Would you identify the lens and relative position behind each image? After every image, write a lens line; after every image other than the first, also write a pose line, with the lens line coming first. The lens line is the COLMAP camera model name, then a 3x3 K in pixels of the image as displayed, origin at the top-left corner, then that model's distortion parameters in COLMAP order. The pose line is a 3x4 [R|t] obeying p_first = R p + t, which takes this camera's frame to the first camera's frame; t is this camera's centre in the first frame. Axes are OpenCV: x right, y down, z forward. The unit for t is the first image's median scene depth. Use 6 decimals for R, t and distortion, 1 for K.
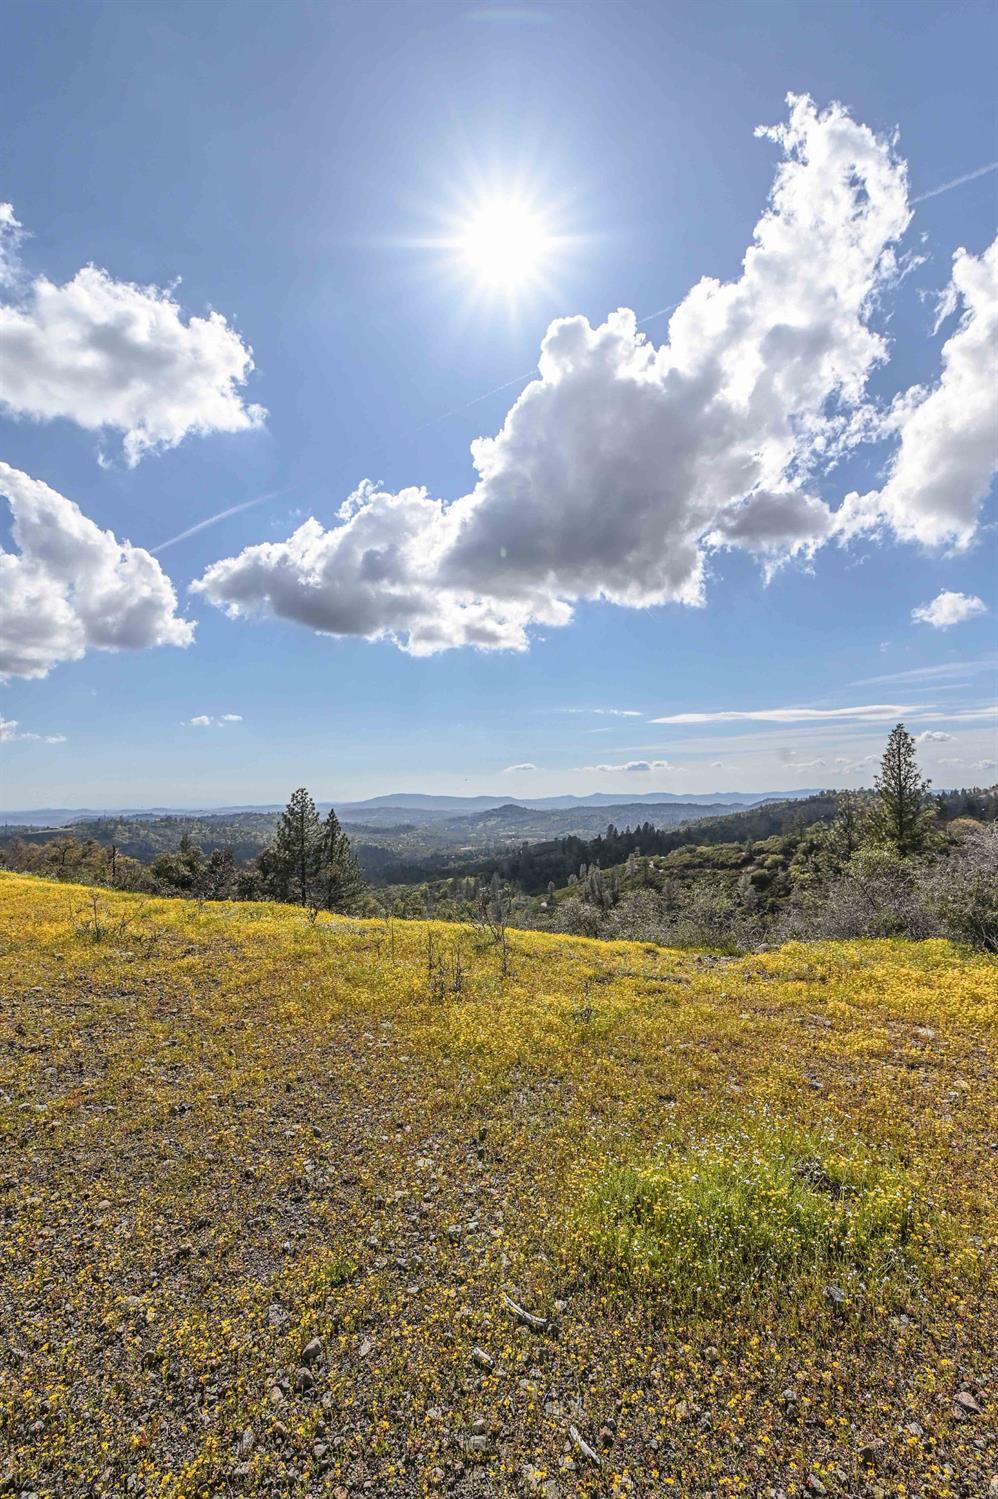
lens RADIAL K [[648.4, 0, 505.1], [0, 648.4, 743.5], [0, 0, 1]] dist [-0.005542, -0.004609]
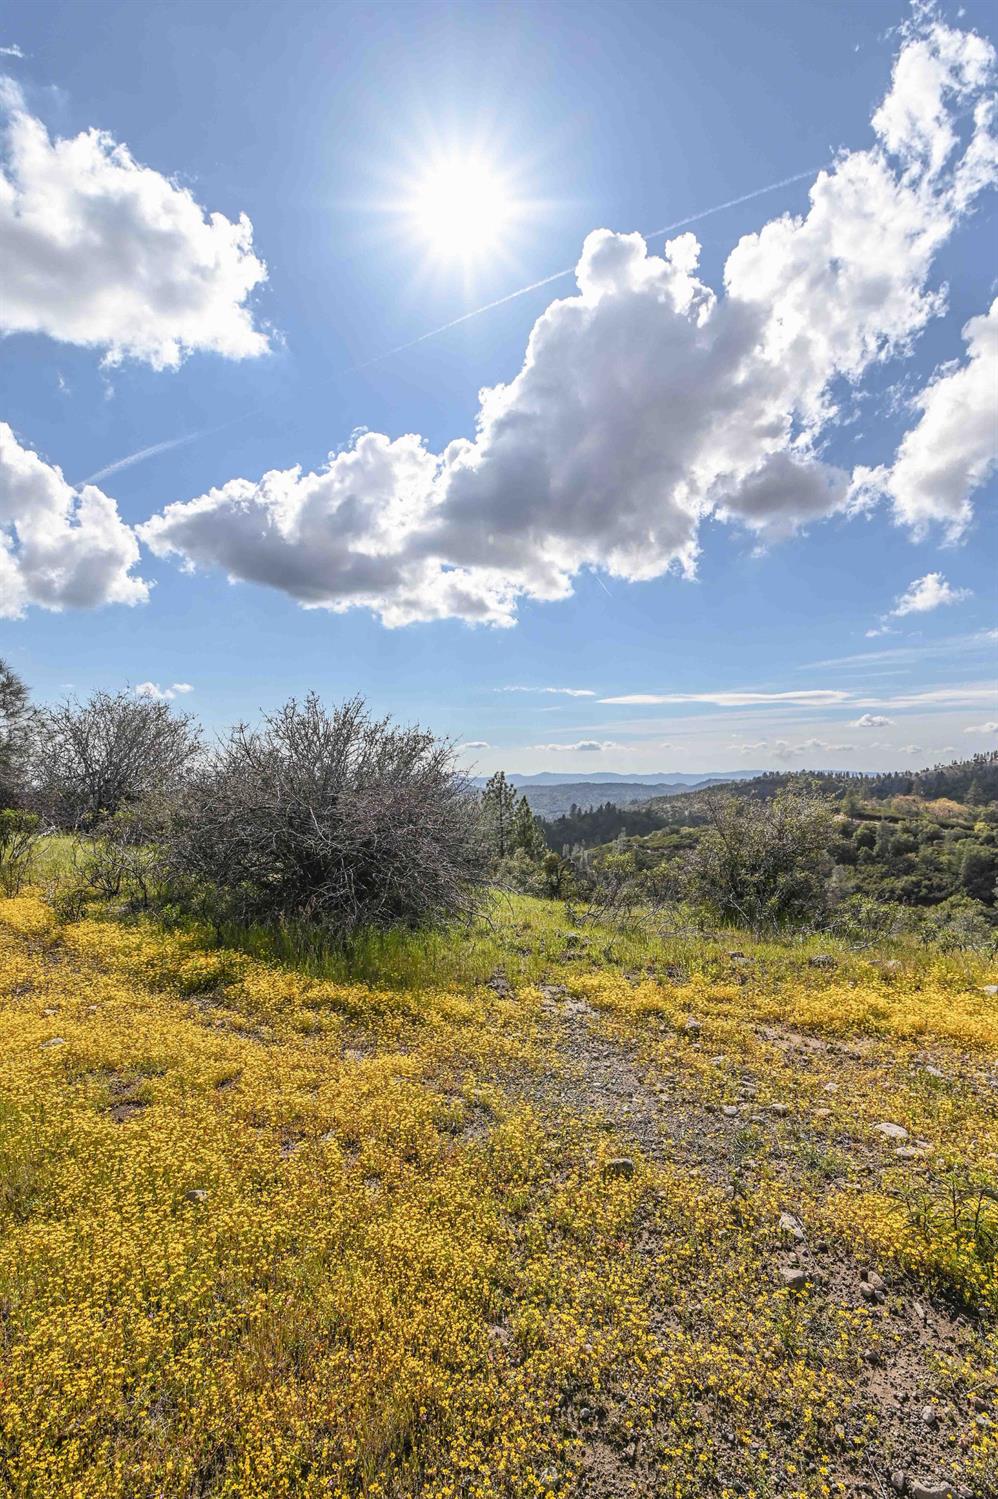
lens RADIAL K [[648.4, 0, 497.8], [0, 648.4, 737.8], [0, 0, 1]] dist [-0.005542, -0.004609]
pose [[0.996280, 0.015470, 0.084778, -0.234338], [-0.017522, 0.999570, 0.023514, 0.016598], [-0.084378, -0.024912, 0.996122, 0.146799]]
